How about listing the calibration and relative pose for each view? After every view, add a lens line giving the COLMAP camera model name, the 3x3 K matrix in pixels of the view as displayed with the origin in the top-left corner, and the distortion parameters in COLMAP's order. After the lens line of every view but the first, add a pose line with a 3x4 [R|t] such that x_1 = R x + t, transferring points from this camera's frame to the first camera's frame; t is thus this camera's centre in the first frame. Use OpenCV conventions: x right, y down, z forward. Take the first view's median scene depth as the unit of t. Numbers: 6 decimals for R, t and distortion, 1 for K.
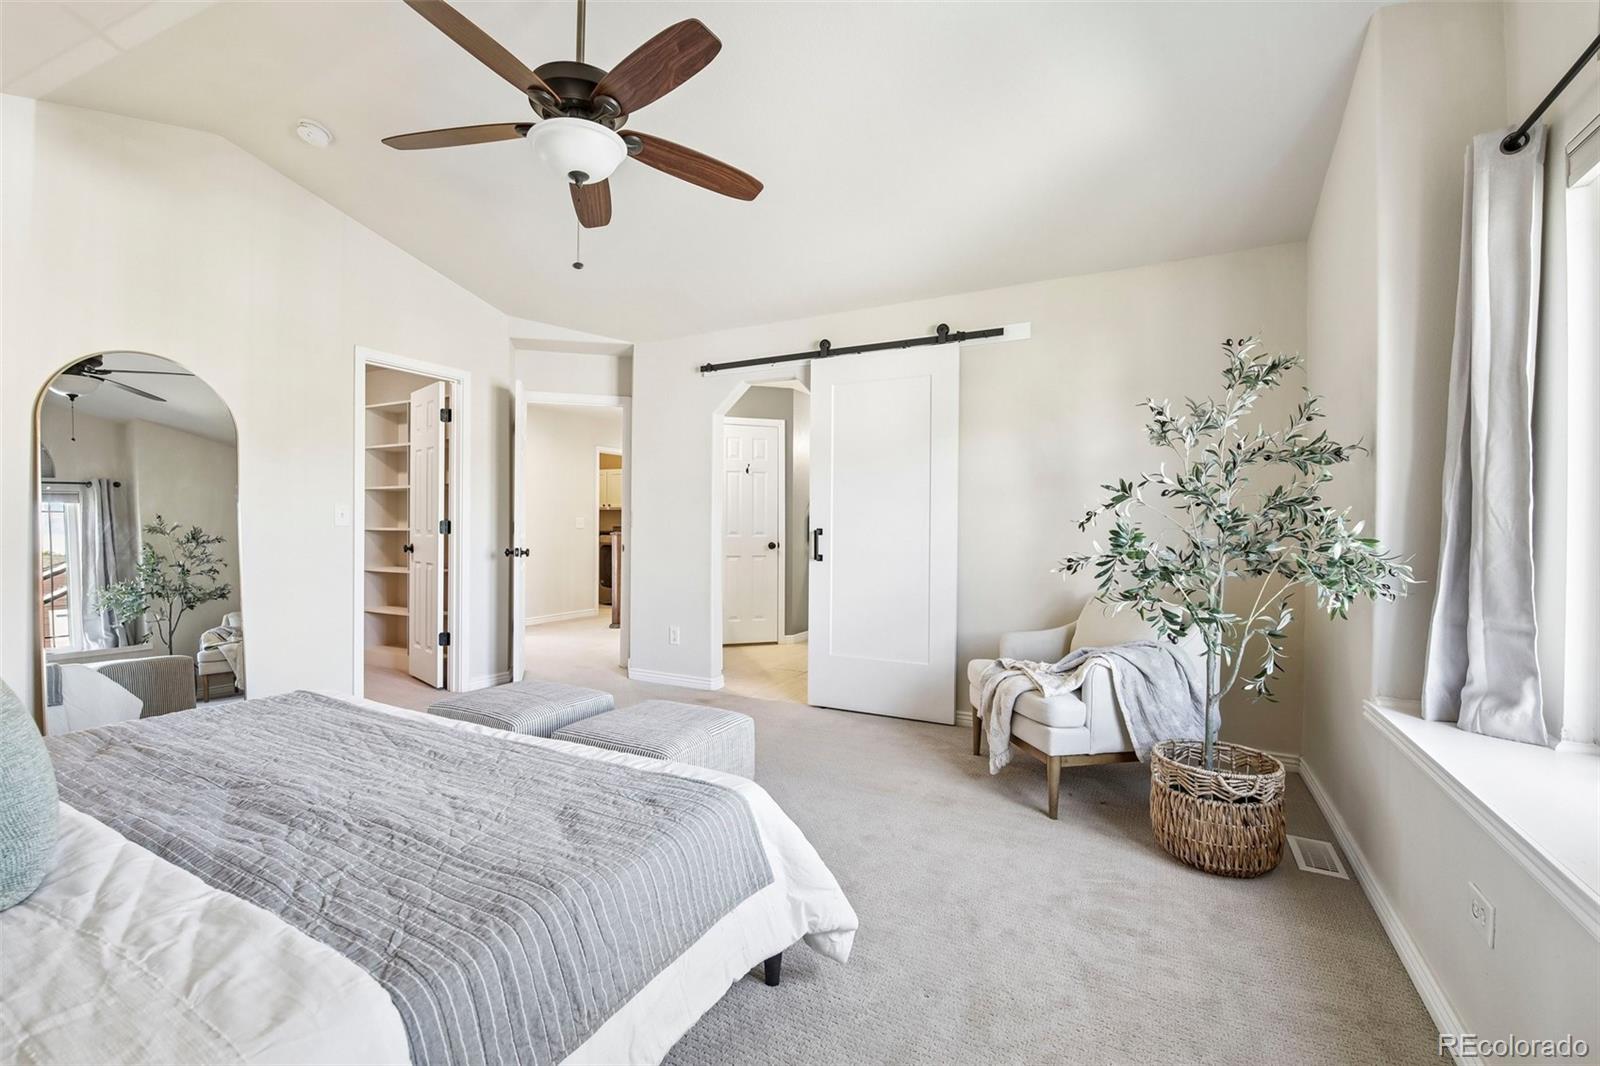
lens RADIAL K [[694.0, 0, 798.9], [0, 694.0, 536.9], [0, 0, 1]] dist [-0.008126, -0.005431]
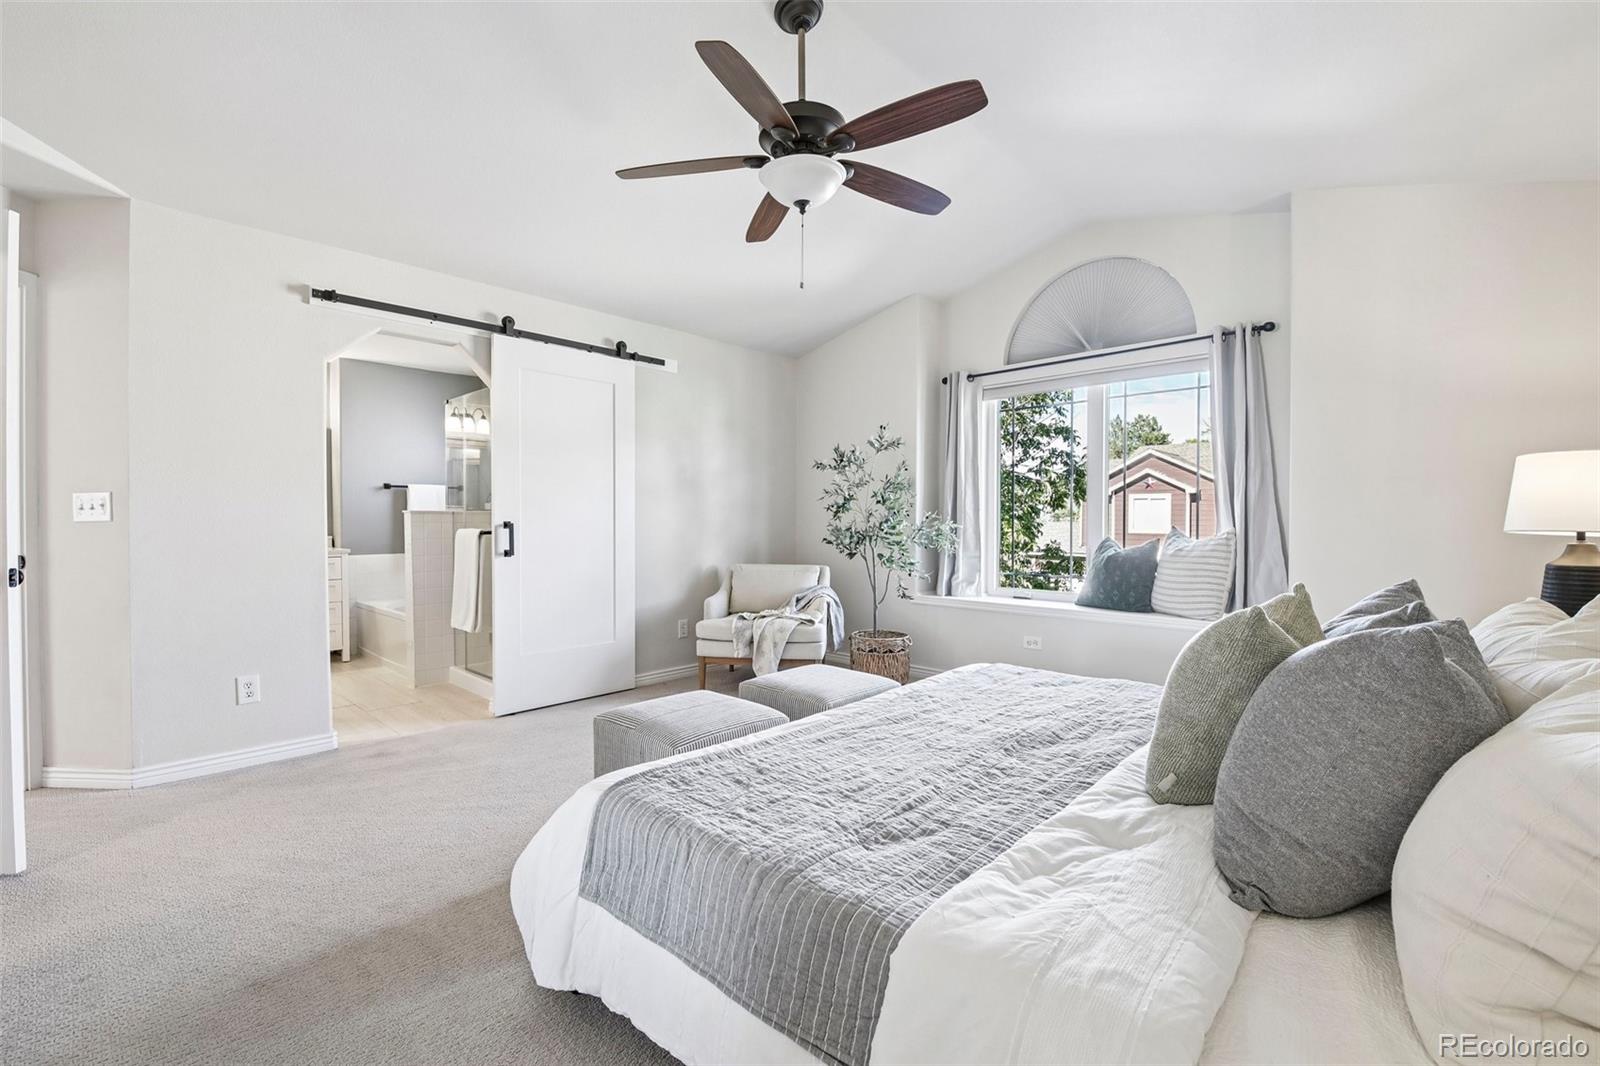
lens RADIAL K [[694.0, 0, 798.4], [0, 694.0, 526.8], [0, 0, 1]] dist [-0.008126, -0.005431]
pose [[0.257035, -0.016257, 0.966265, -0.798278], [0.011421, 0.999840, 0.013784, -0.013641], [-0.966335, 0.007492, 0.257180, 0.412820]]
